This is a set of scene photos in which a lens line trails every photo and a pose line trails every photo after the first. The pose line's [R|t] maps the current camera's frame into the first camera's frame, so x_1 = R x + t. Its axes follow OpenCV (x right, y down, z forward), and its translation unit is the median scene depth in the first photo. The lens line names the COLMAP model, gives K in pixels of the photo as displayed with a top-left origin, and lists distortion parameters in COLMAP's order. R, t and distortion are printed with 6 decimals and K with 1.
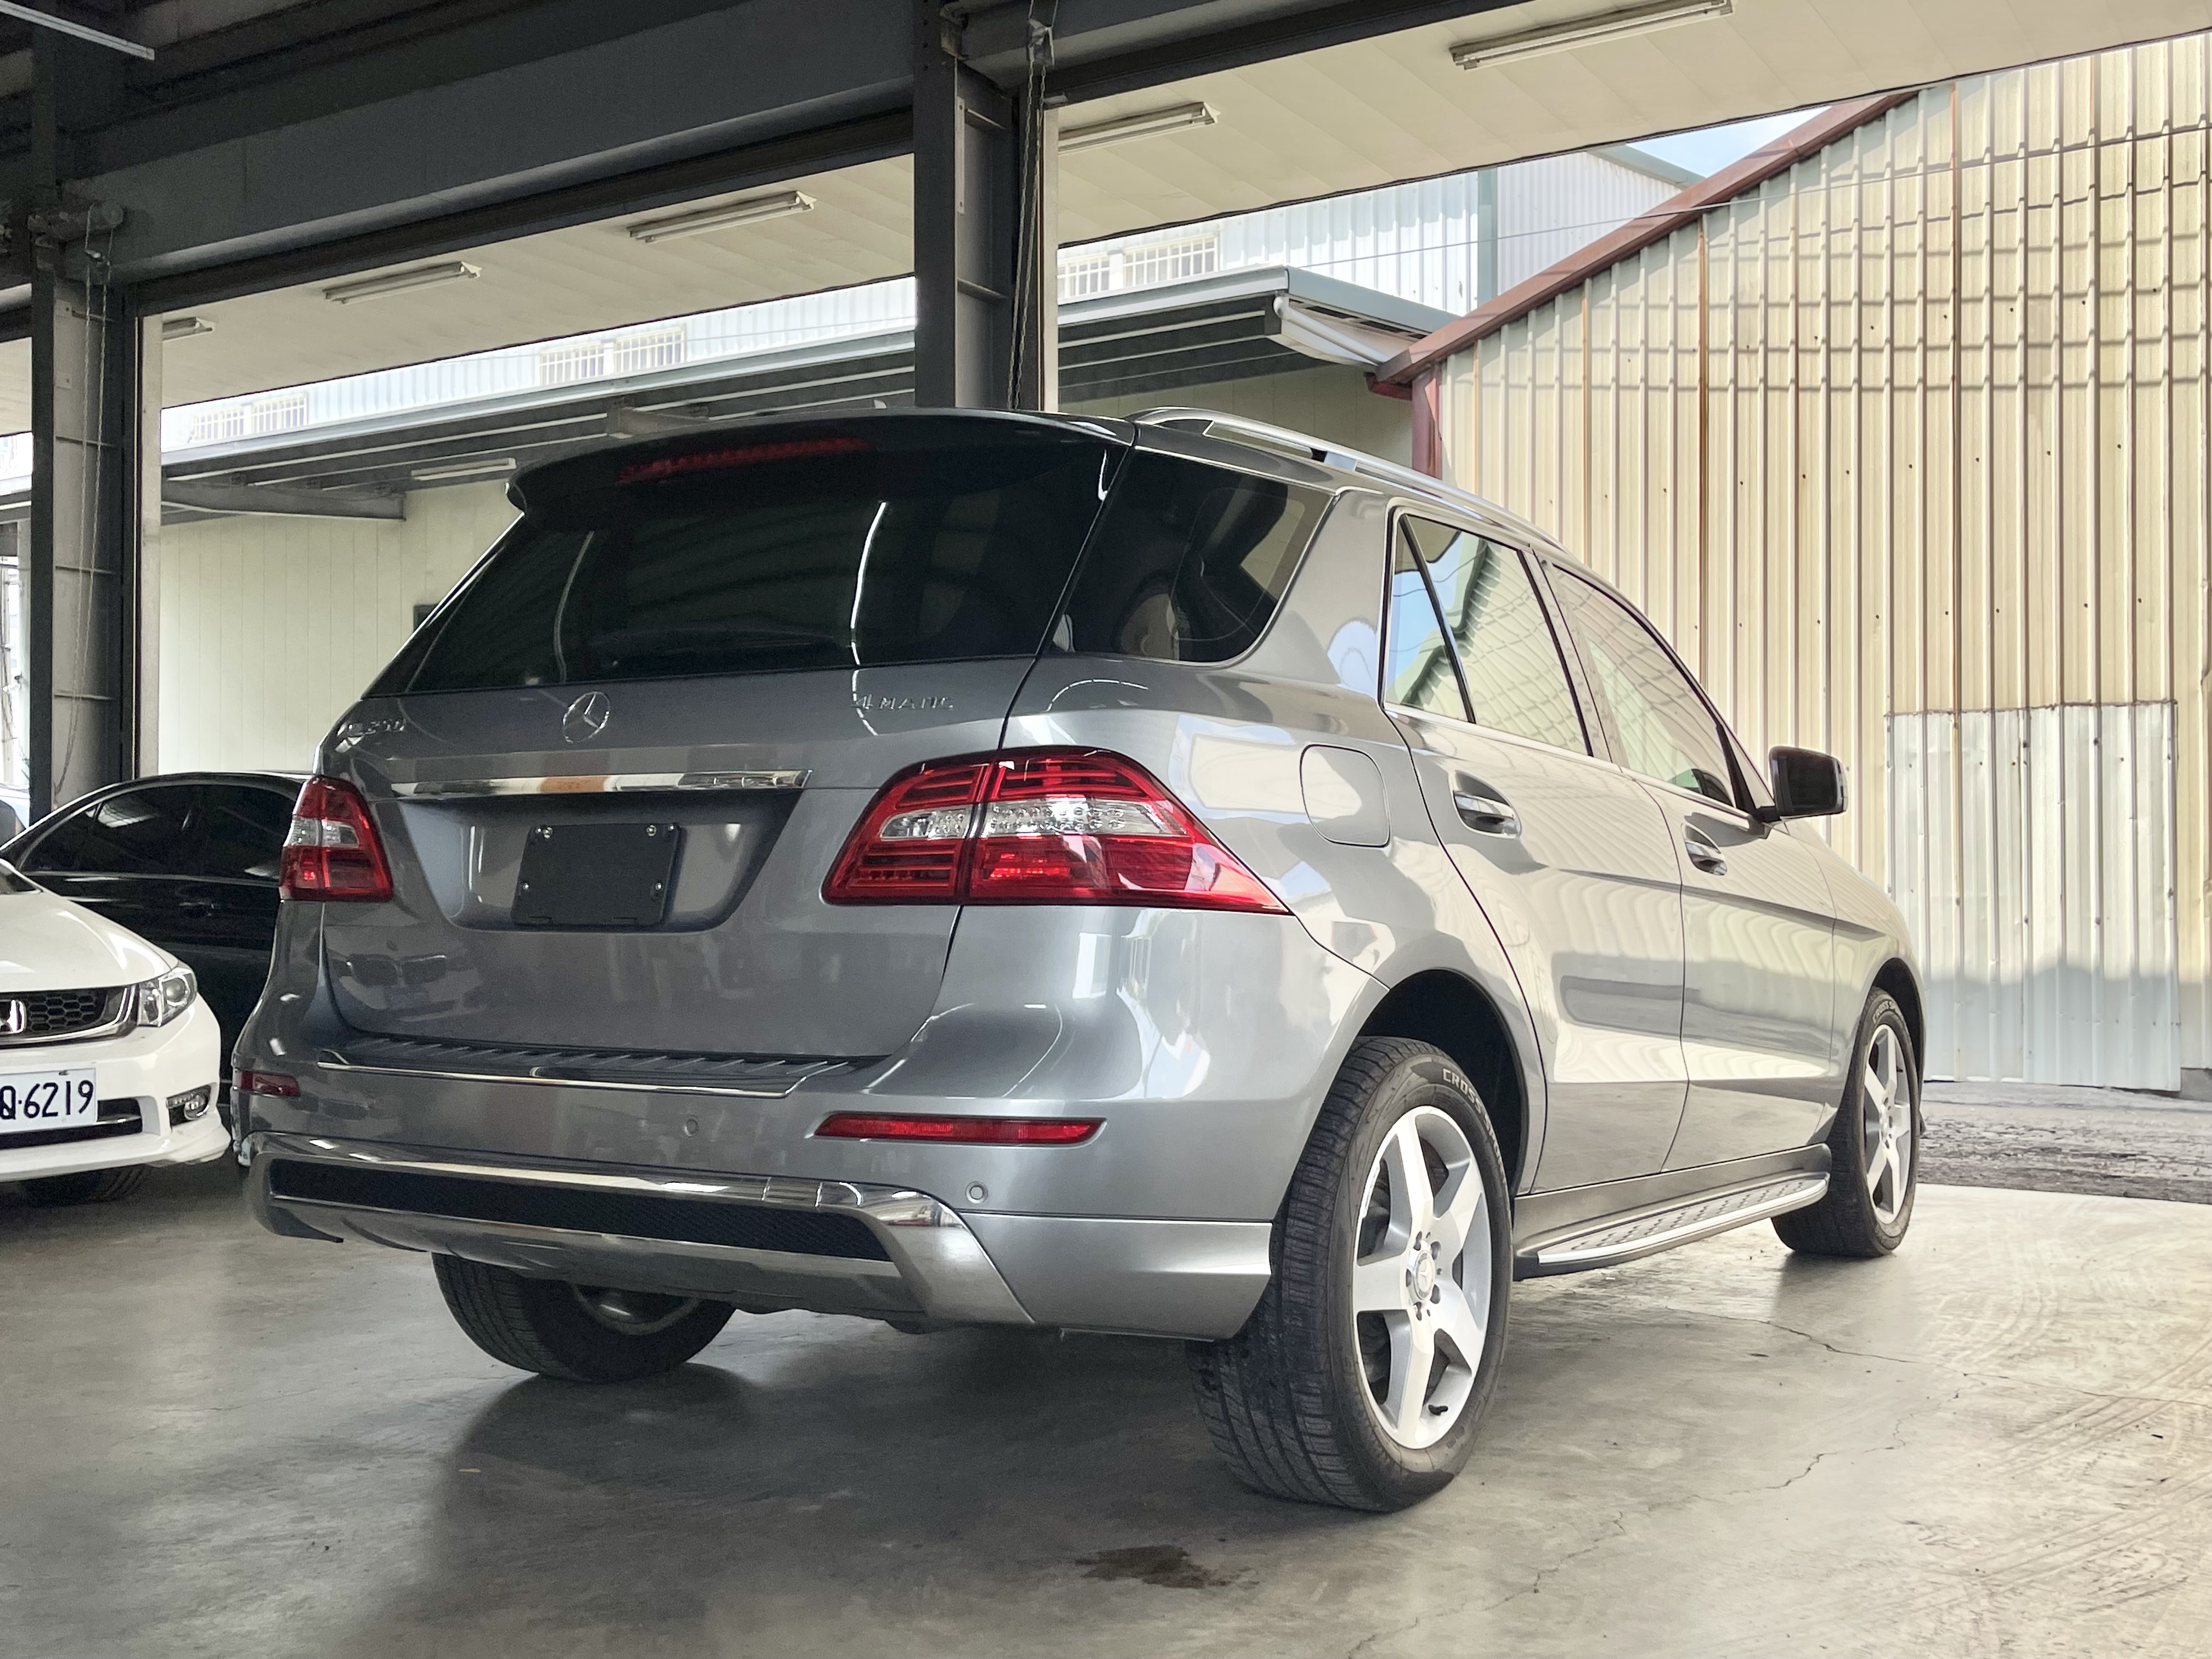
lens RADIAL K [[2215.5, 0, 1141.8], [0, 2215.5, 835.6], [0, 0, 1]] dist [0.031853, 0.000000]
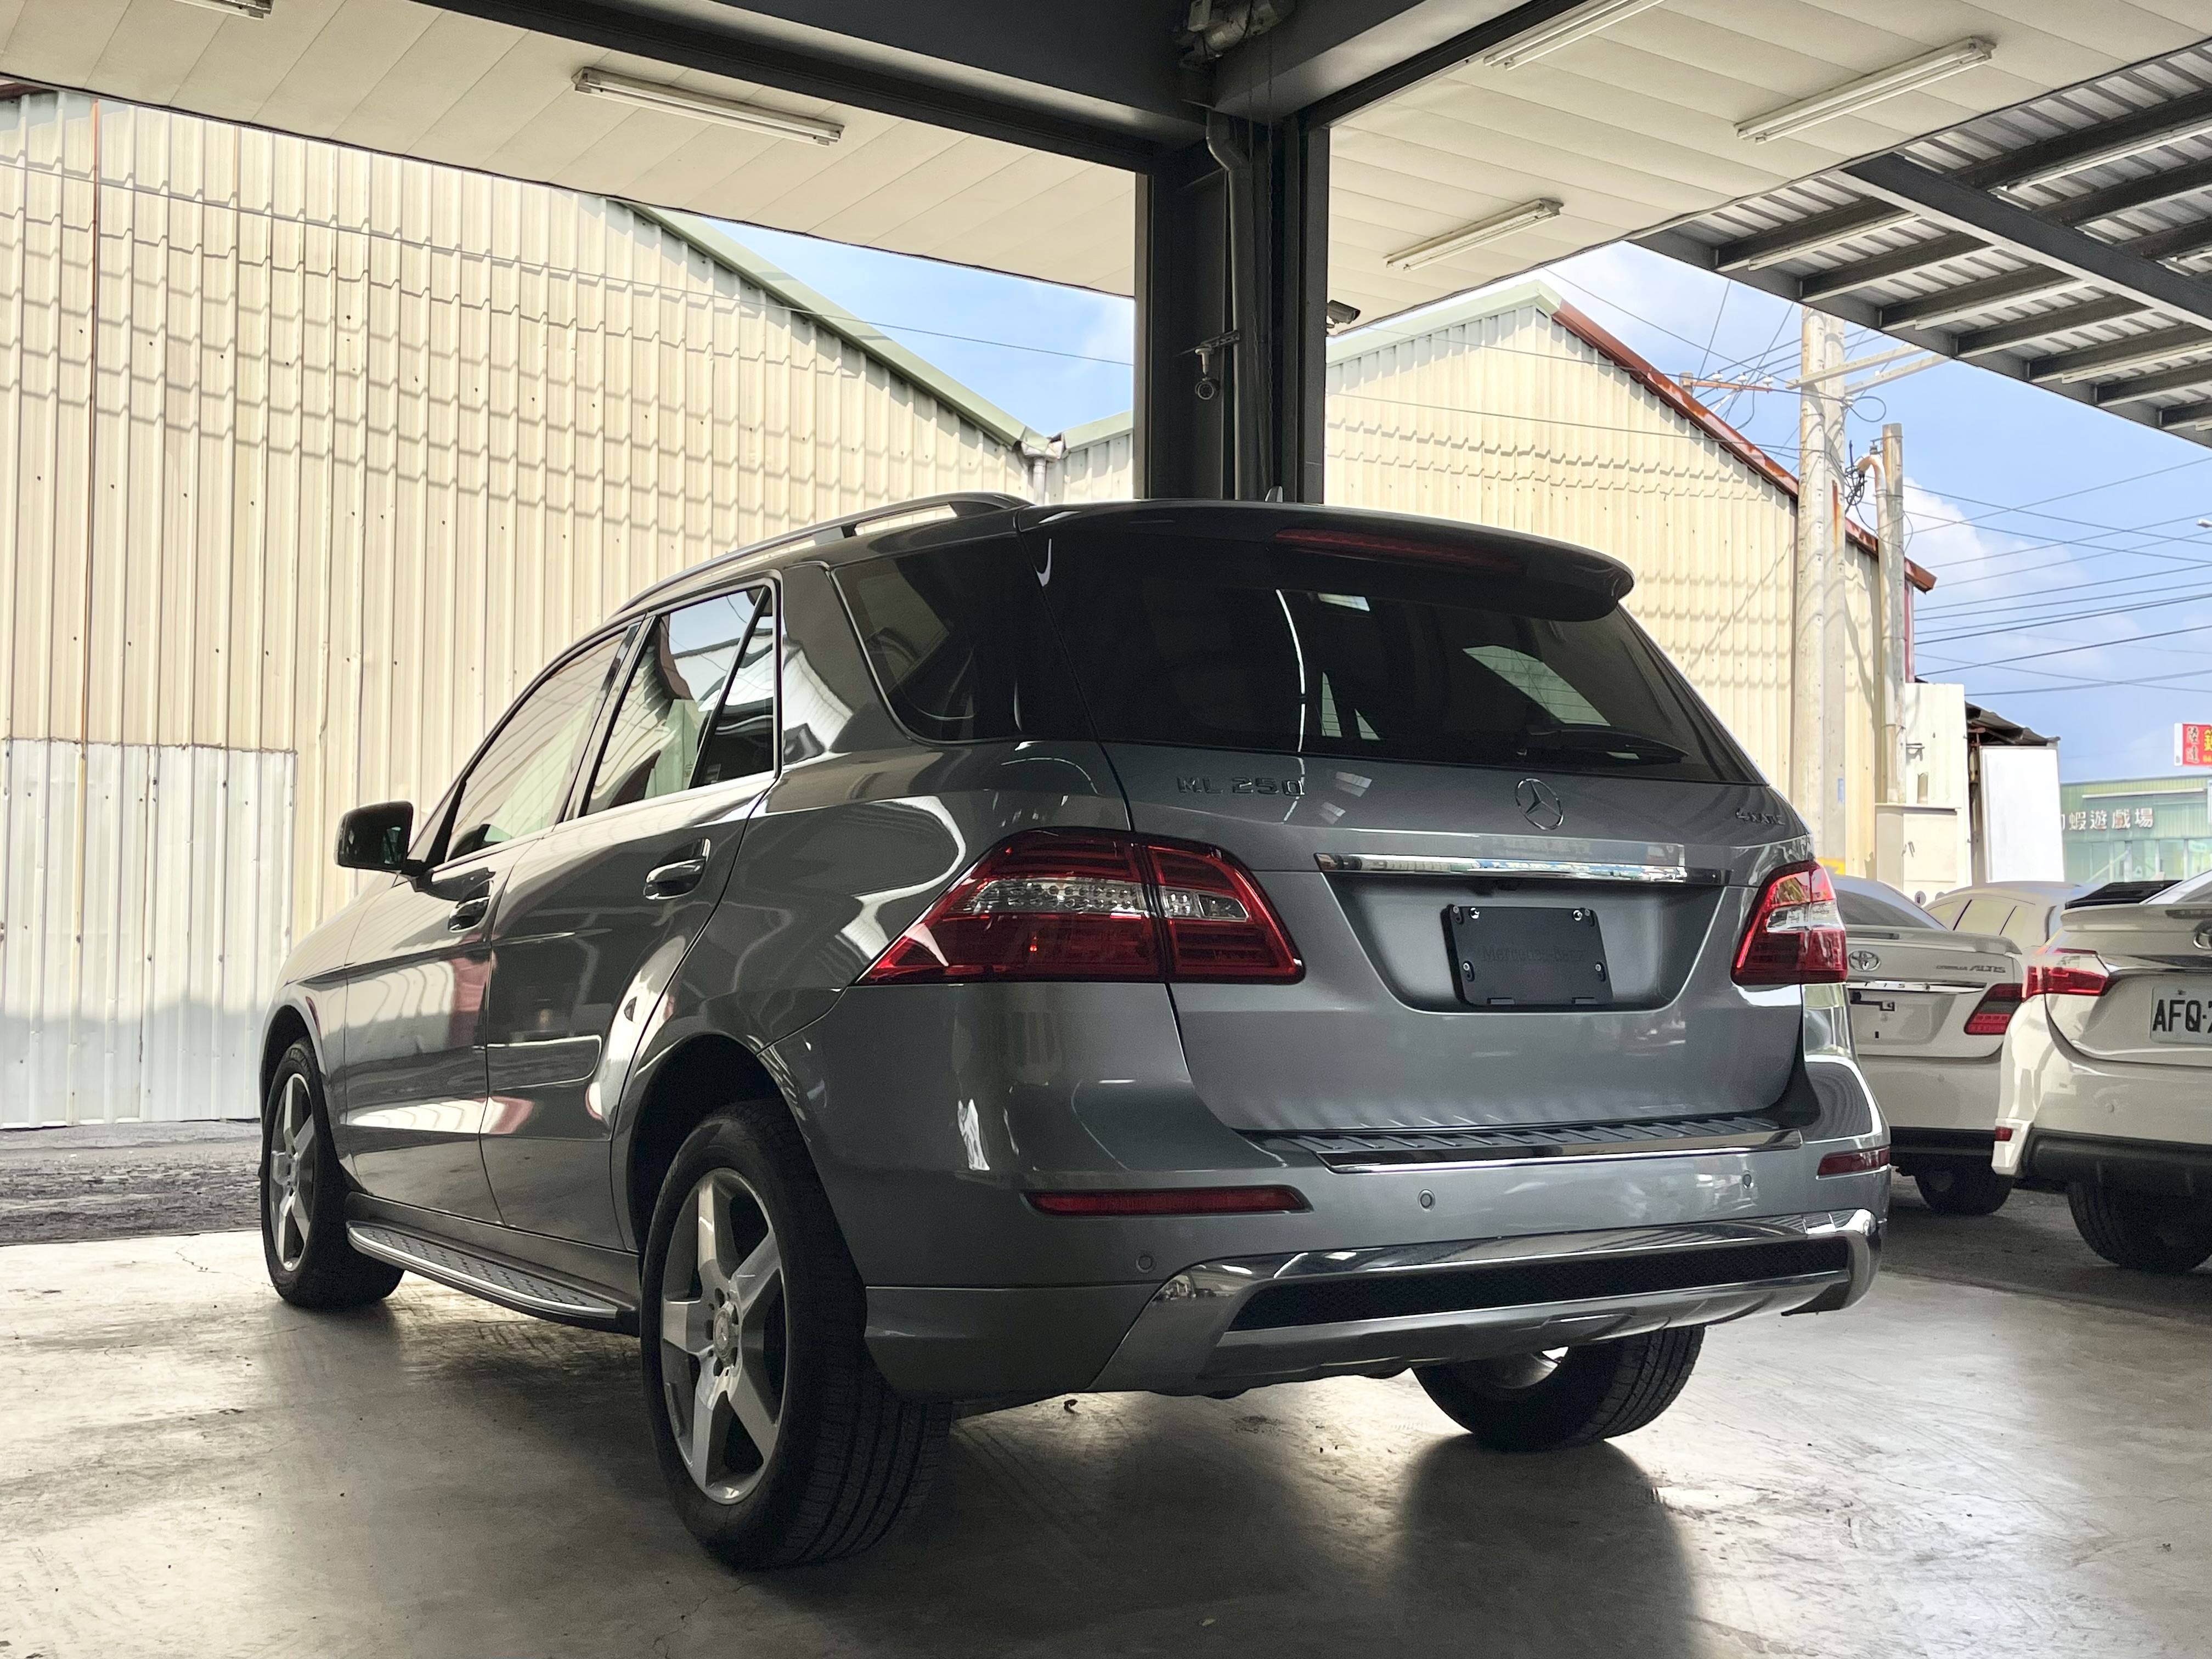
lens RADIAL K [[2215.5, 0, 1098.0], [0, 2215.5, 836.8], [0, 0, 1]] dist [0.031853, 0.000000]
pose [[0.431037, 0.044995, 0.901212, -0.309522], [-0.036264, 0.998813, -0.032524, 0.000860], [-0.901605, -0.018663, 0.432157, 0.181254]]
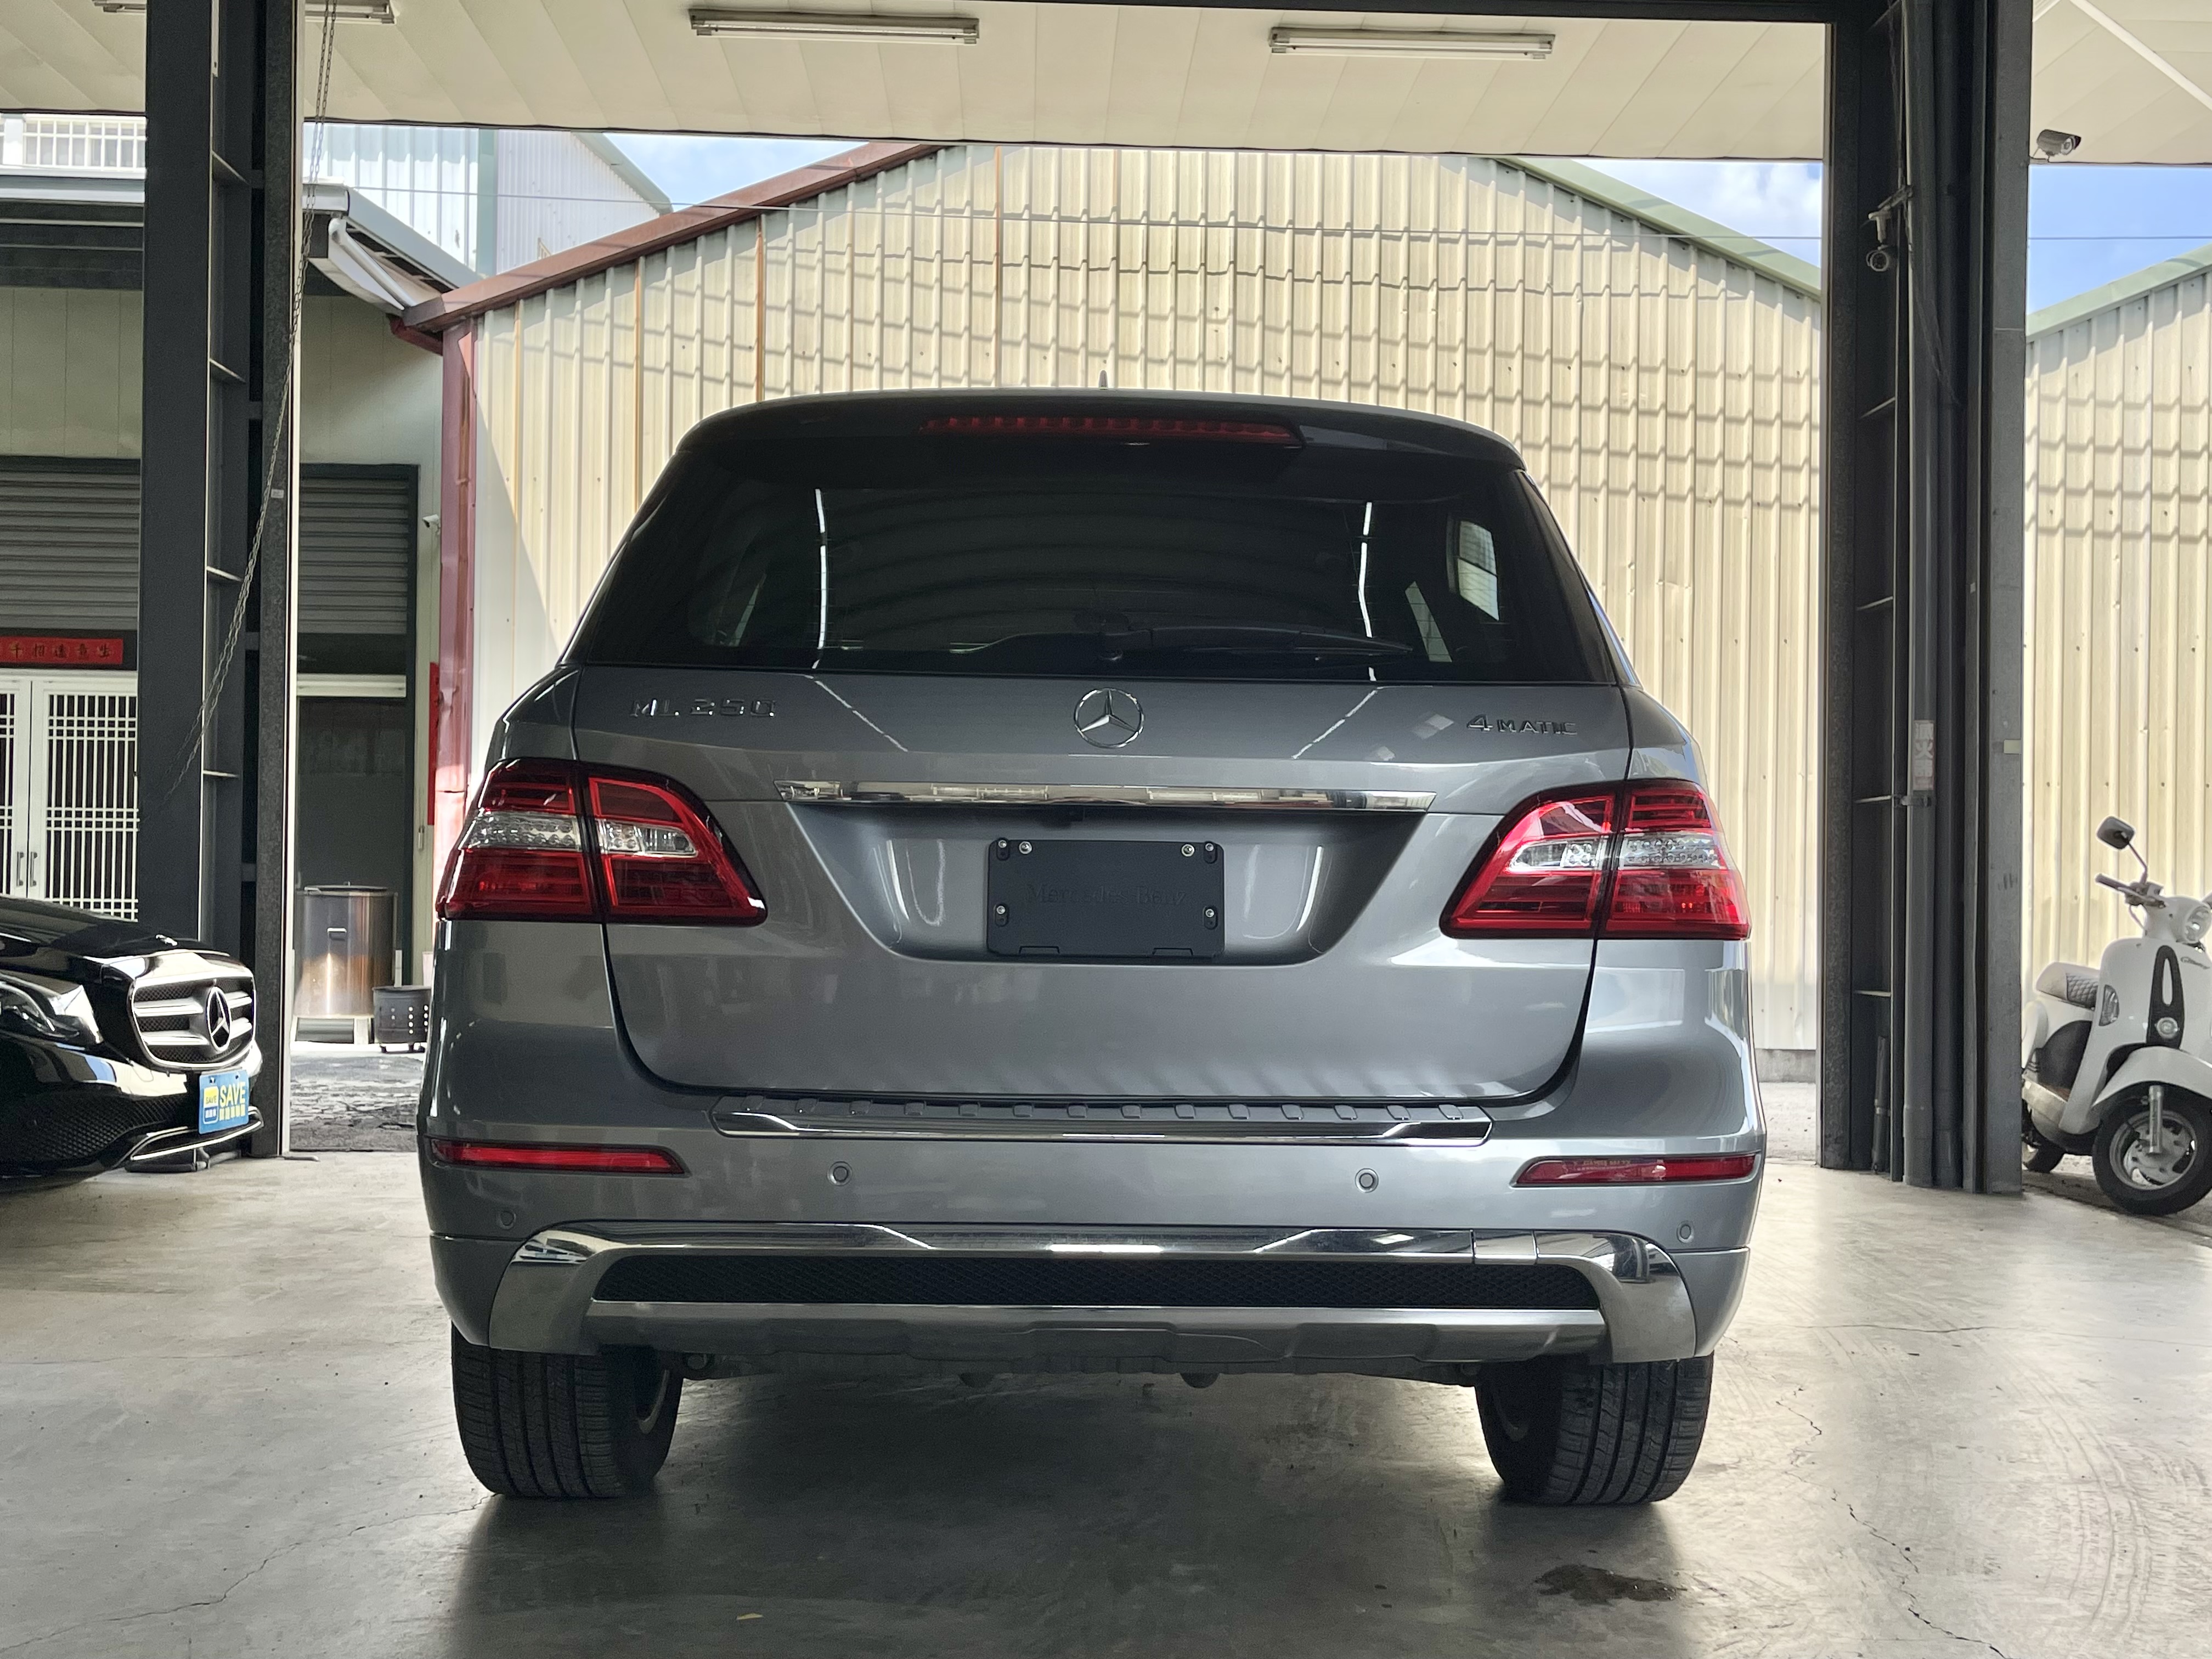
lens RADIAL K [[2215.5, 0, 1121.1], [0, 2215.5, 829.7], [0, 0, 1]] dist [0.031853, 0.000000]
pose [[0.829864, 0.027005, 0.557312, -0.177199], [-0.030605, 0.999527, -0.002861, -0.001651], [-0.557126, -0.014683, 0.830298, 0.068697]]
